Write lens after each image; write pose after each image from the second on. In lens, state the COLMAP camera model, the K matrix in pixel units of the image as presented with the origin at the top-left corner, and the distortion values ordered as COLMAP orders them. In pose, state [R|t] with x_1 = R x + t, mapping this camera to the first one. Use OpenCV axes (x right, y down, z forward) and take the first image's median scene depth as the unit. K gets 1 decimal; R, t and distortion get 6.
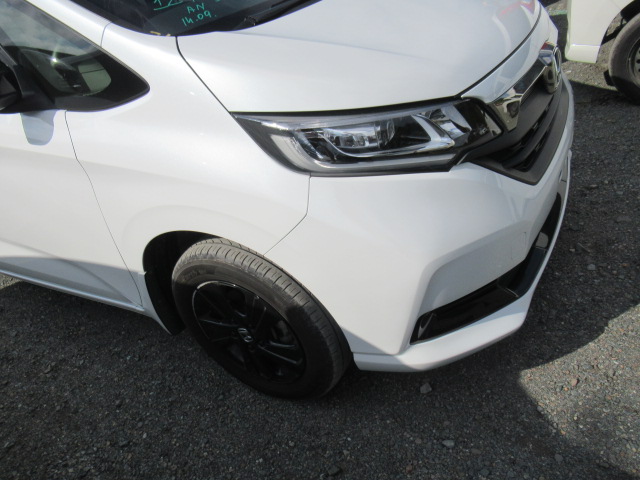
lens RADIAL K [[477.5, 0, 318.8], [0, 477.5, 241.3], [0, 0, 1]] dist [0.004962, -0.003460]
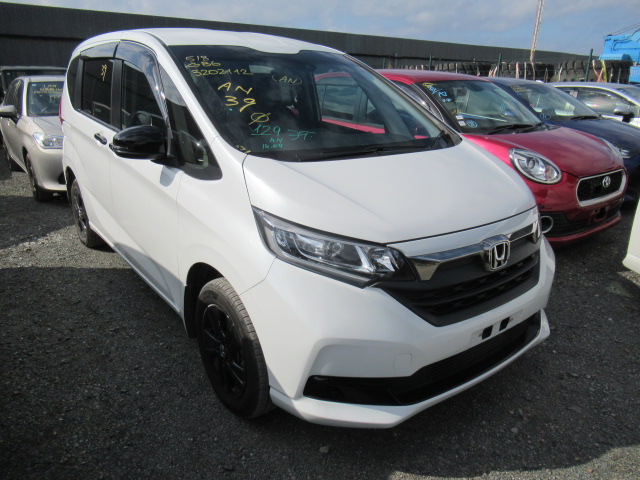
lens RADIAL K [[477.5, 0, 321.4], [0, 477.5, 241.6], [0, 0, 1]] dist [0.004962, -0.003460]
pose [[0.893483, 0.344908, -0.287622, 0.402701], [-0.395441, 0.907786, -0.139827, -0.015601], [0.212872, 0.238671, 0.947482, -0.354260]]
